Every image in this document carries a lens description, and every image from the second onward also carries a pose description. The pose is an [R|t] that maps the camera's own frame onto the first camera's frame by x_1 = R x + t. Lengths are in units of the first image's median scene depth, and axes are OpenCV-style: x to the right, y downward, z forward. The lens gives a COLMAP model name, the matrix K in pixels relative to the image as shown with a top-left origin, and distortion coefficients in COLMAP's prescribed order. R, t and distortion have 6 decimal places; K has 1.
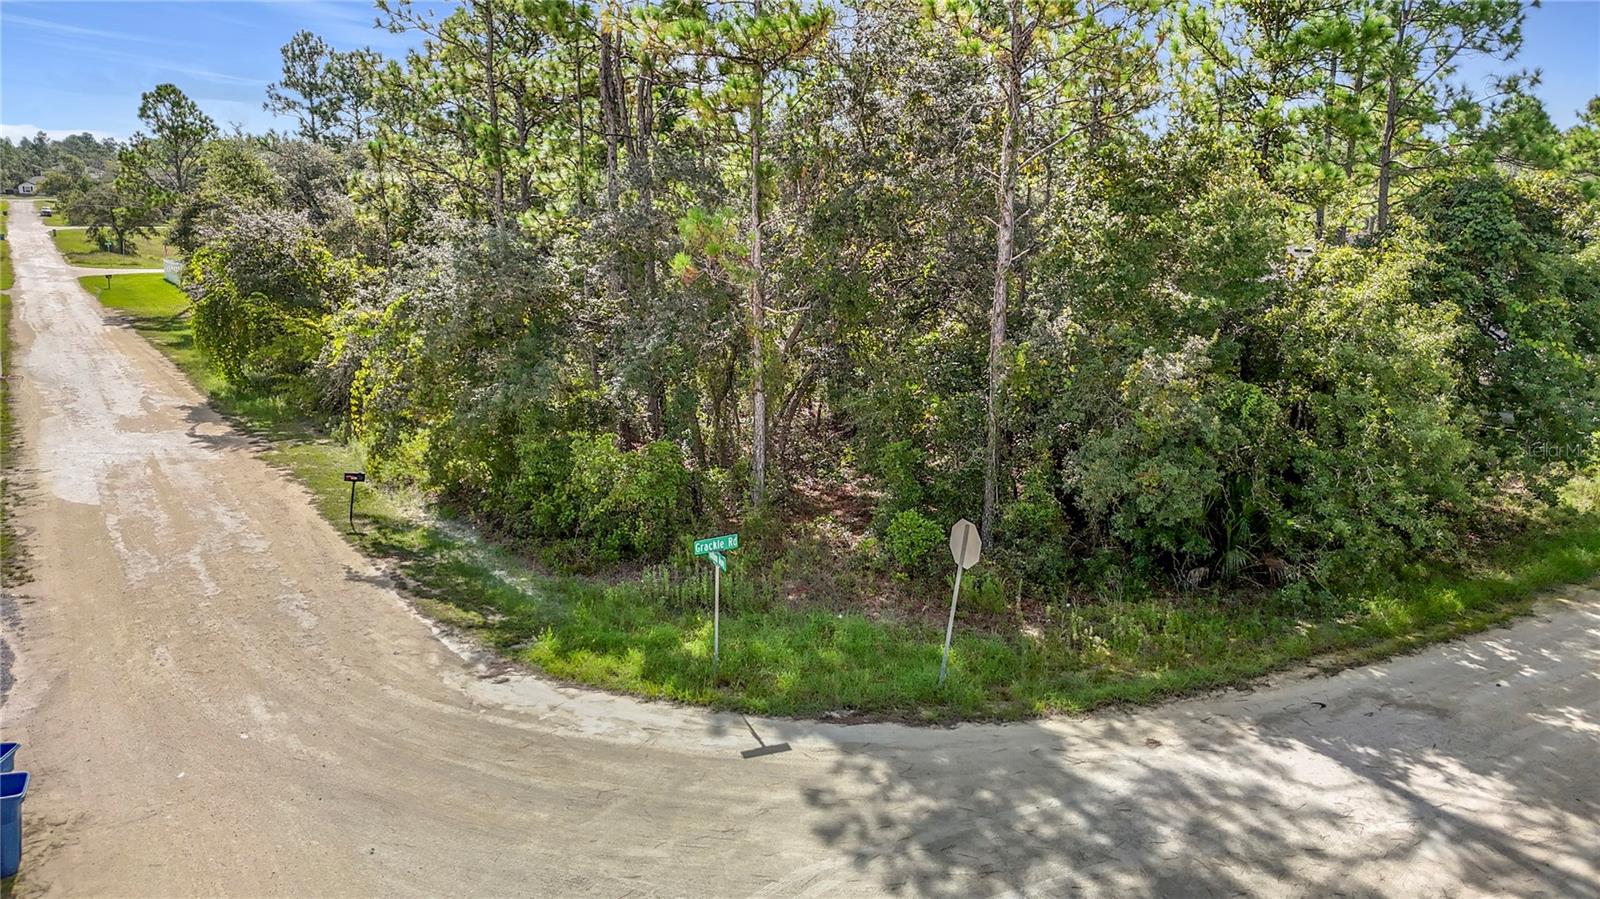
lens RADIAL K [[1183.0, 0, 799.1], [0, 1183.0, 457.4], [0, 0, 1]] dist [0.041884, -0.044087]
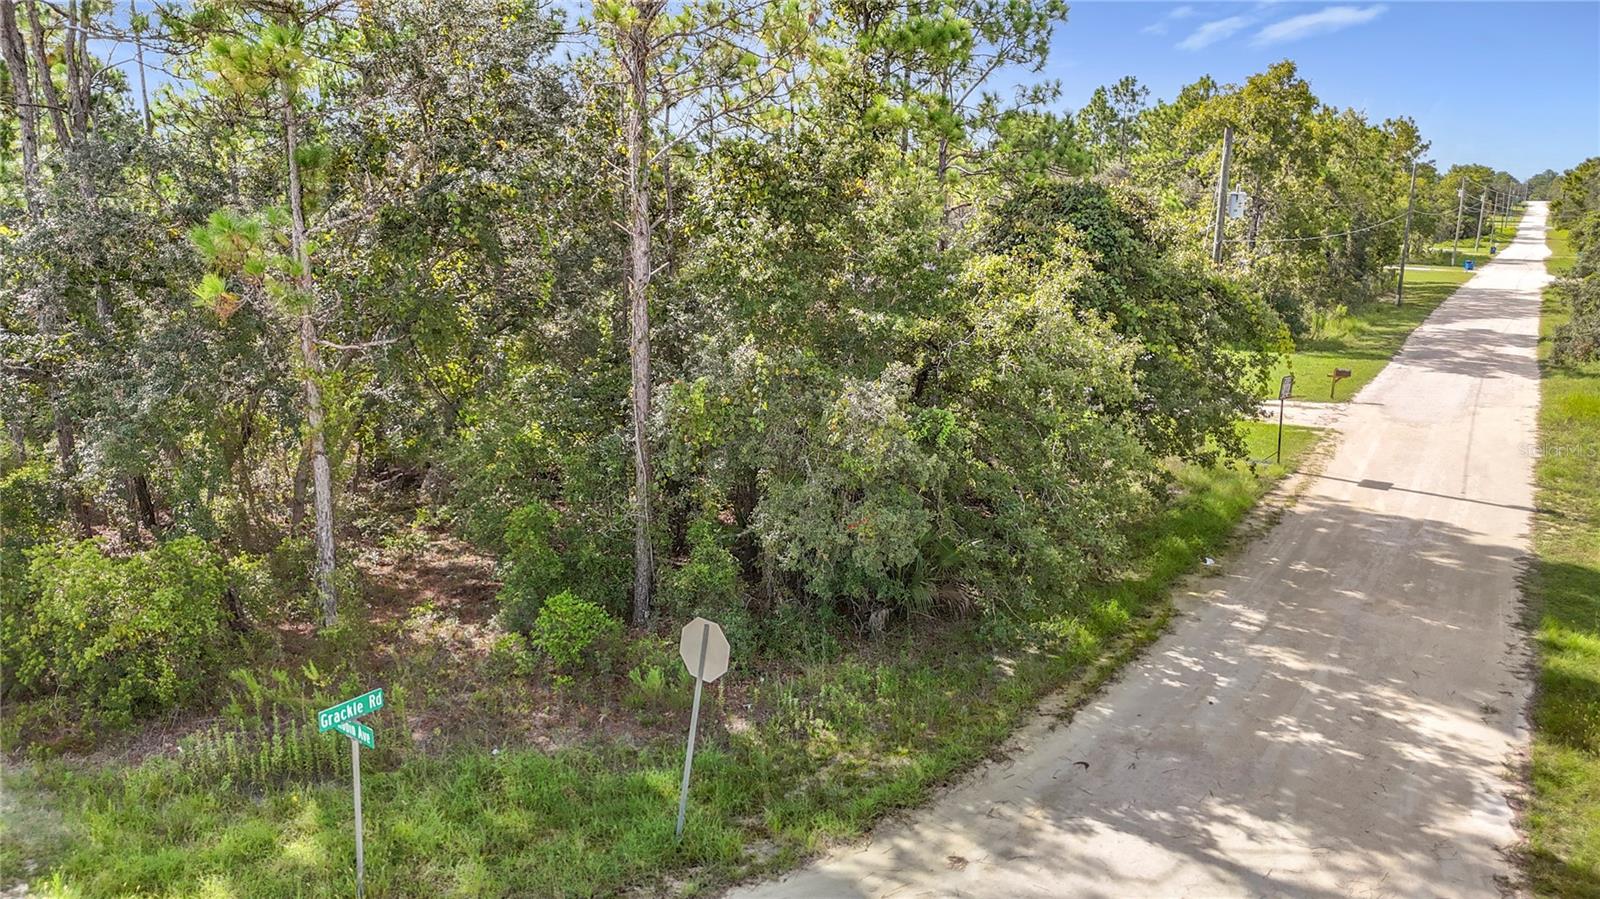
lens RADIAL K [[1183.0, 0, 812.1], [0, 1183.0, 442.6], [0, 0, 1]] dist [0.041884, -0.044087]
pose [[0.892798, -0.084216, 0.442516, -0.101249], [0.087099, 0.996103, 0.013842, -0.053640], [-0.441957, 0.026184, 0.896654, 0.219318]]
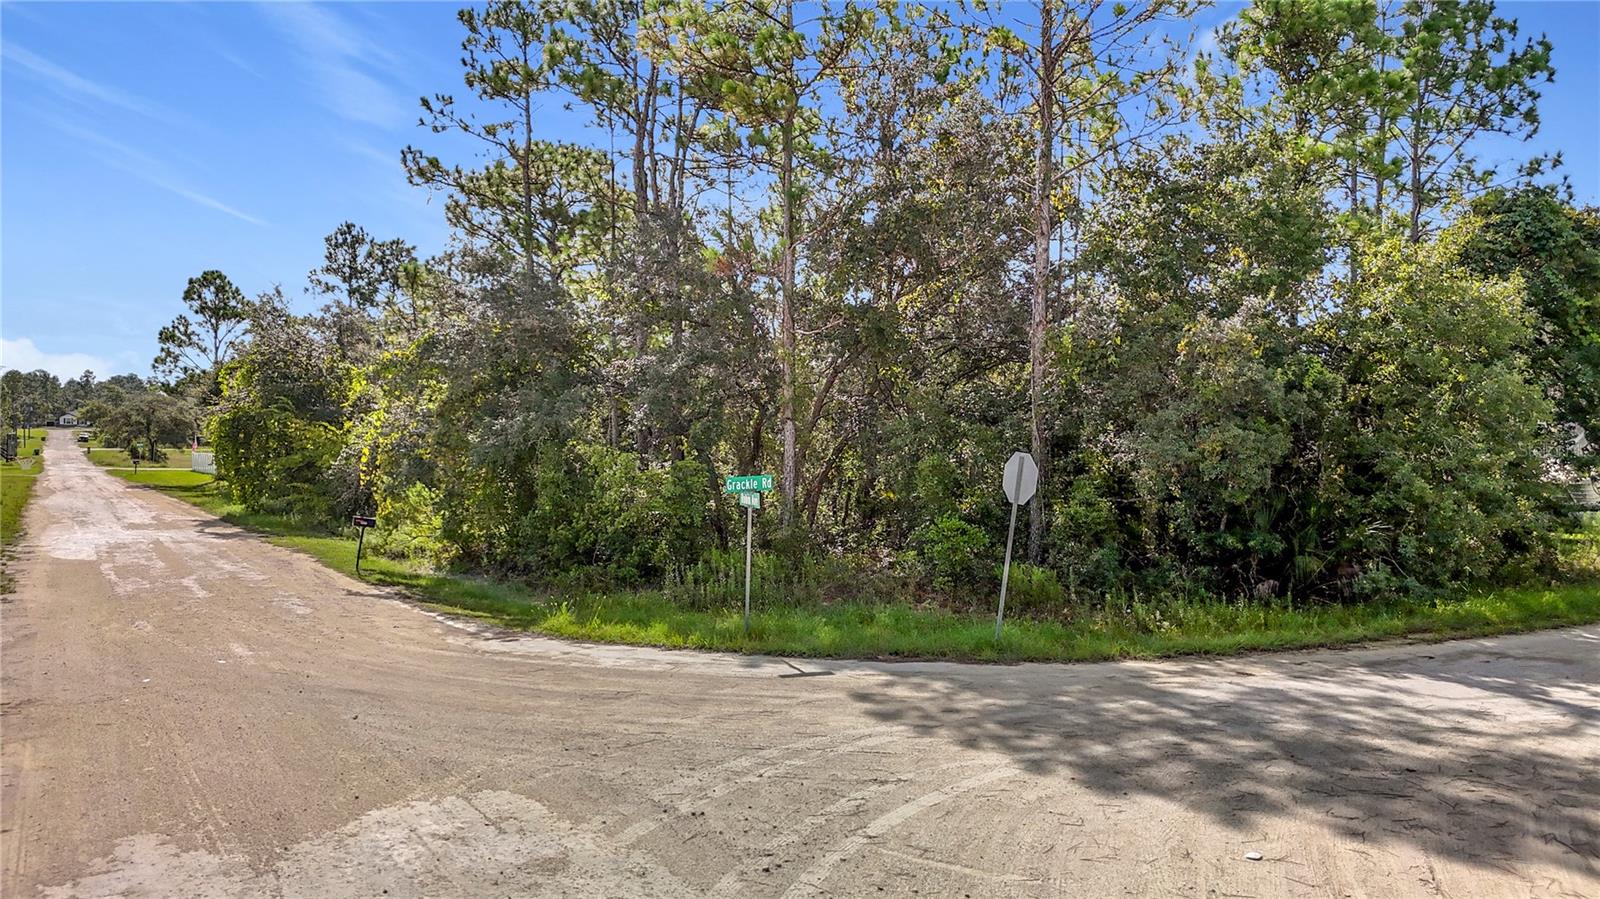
lens RADIAL K [[1183.0, 0, 797.2], [0, 1183.0, 452.2], [0, 0, 1]] dist [0.041884, -0.044087]
pose [[0.999895, 0.000294, -0.014467, -0.015790], [-0.003281, 0.978364, -0.206865, 0.194262], [0.014093, 0.206891, 0.978262, 0.073428]]
